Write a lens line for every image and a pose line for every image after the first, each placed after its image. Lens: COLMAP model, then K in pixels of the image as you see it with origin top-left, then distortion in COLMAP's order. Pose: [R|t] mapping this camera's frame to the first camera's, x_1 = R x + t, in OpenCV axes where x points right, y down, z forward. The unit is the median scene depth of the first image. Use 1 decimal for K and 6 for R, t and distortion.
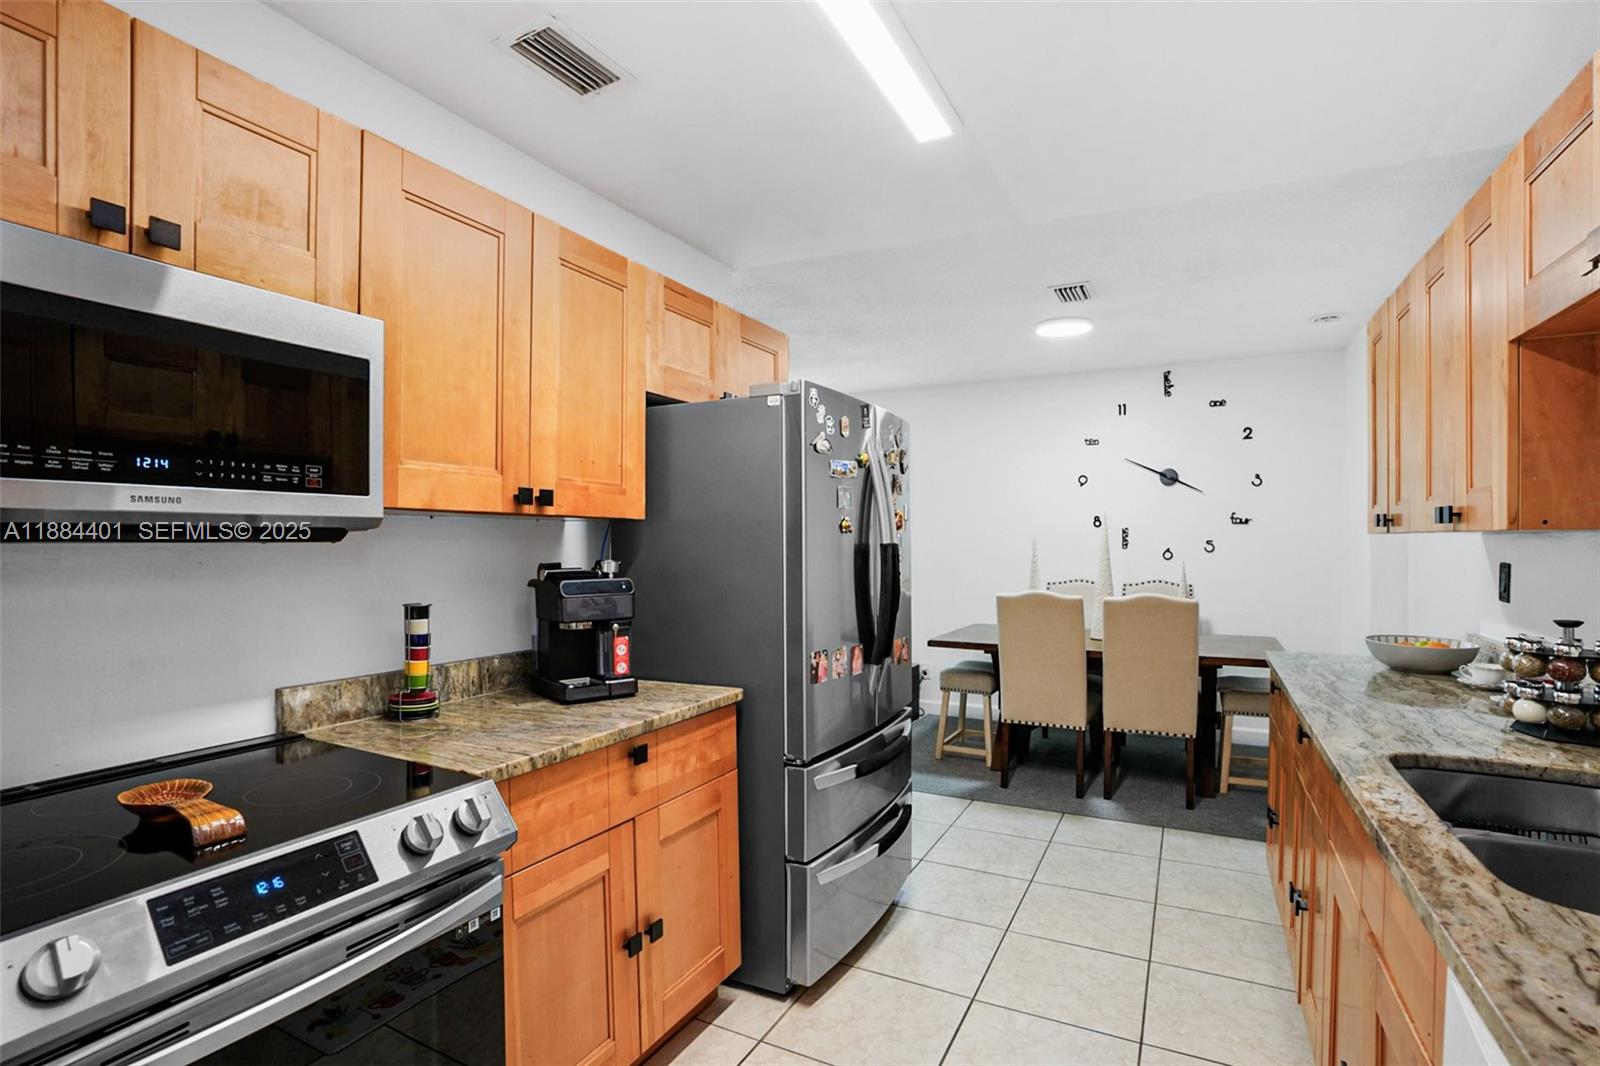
lens RADIAL K [[804.1, 0, 797.6], [0, 804.1, 538.4], [0, 0, 1]] dist [-0.015899, 0.004450]
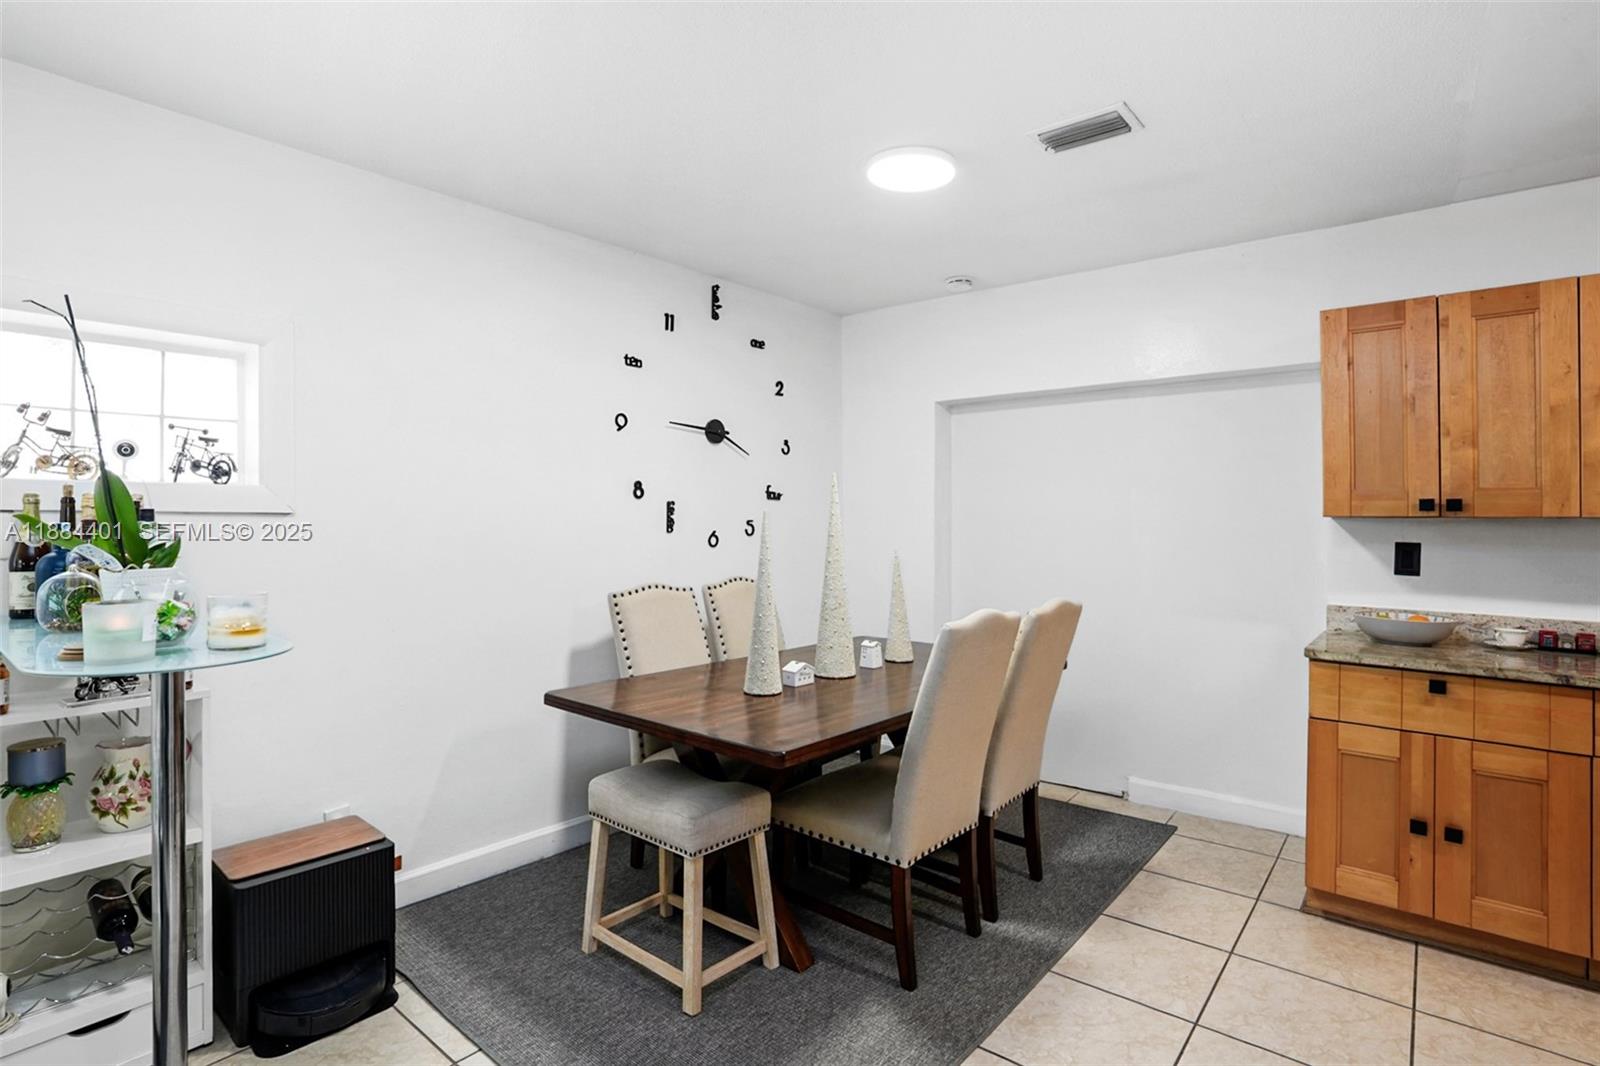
lens RADIAL K [[804.1, 0, 772.5], [0, 804.1, 507.4], [0, 0, 1]] dist [-0.015899, 0.004450]
pose [[0.207415, 0.012254, 0.978176, -0.339243], [-0.009006, 0.999903, -0.010616, -0.001997], [-0.978212, -0.006607, 0.207505, 1.178903]]
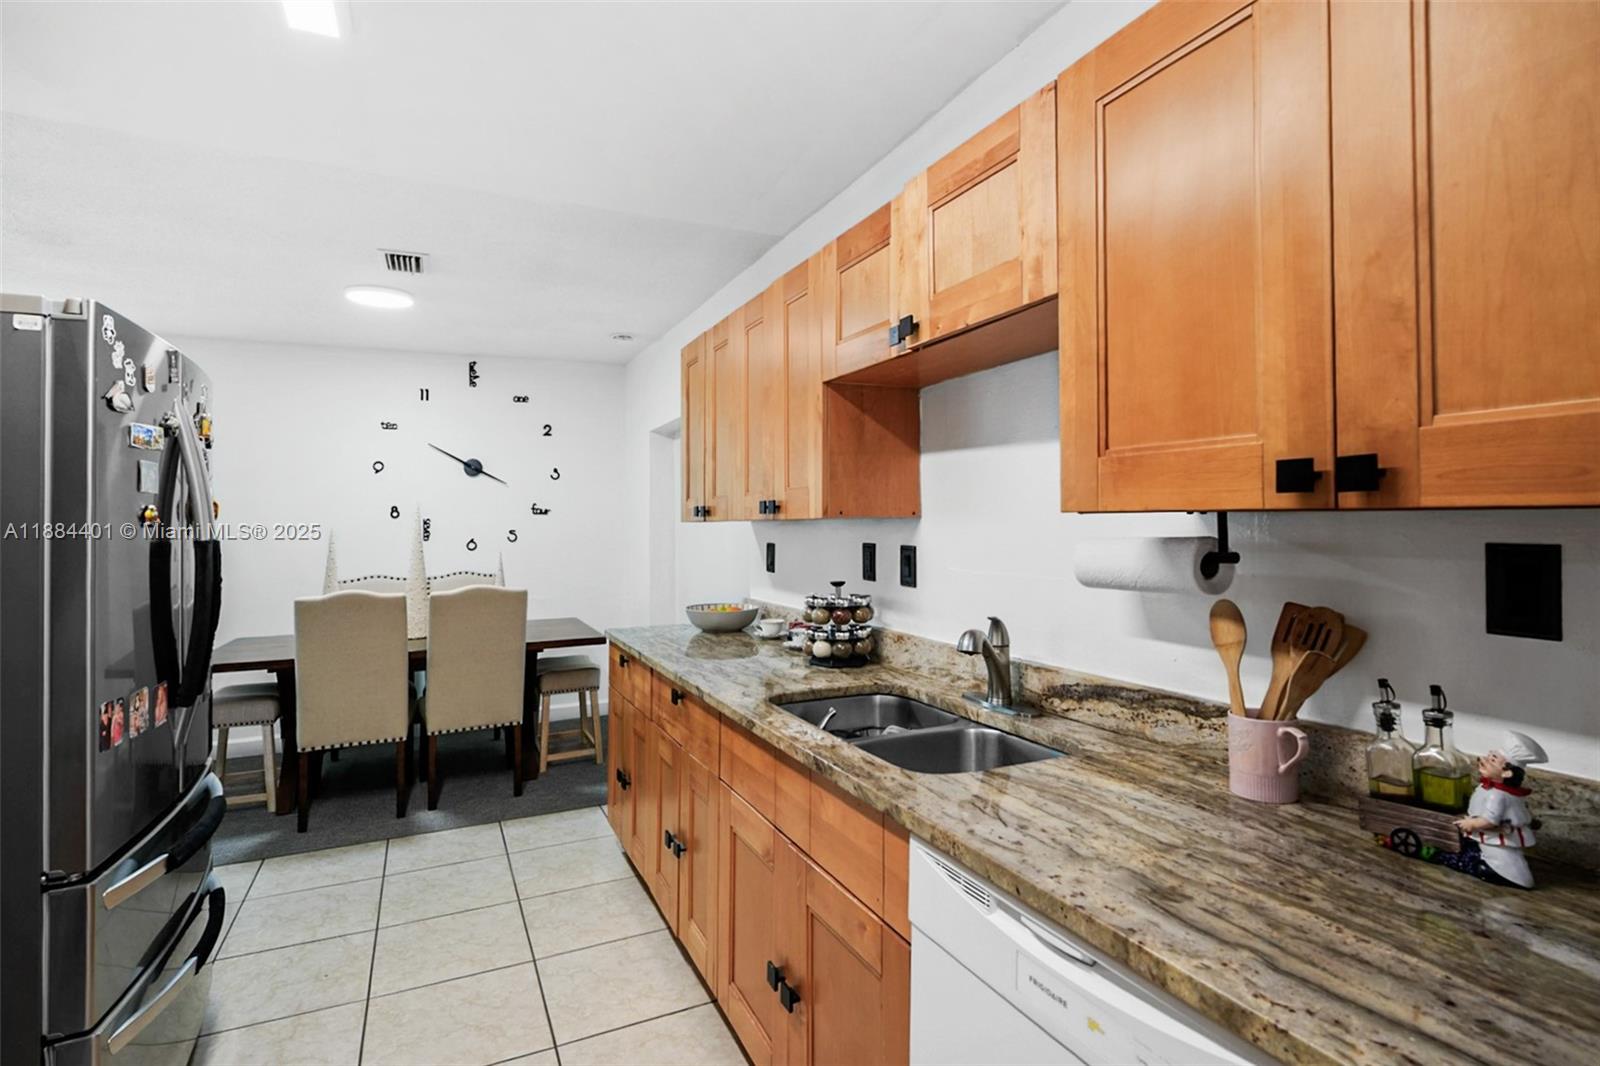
lens RADIAL K [[804.1, 0, 830.3], [0, 804.1, 492.0], [0, 0, 1]] dist [-0.015899, 0.004450]
pose [[0.602452, 0.022336, 0.797842, -0.095136], [0.014163, 0.999152, -0.038667, -0.000868], [-0.798029, 0.034595, 0.601625, 0.068154]]
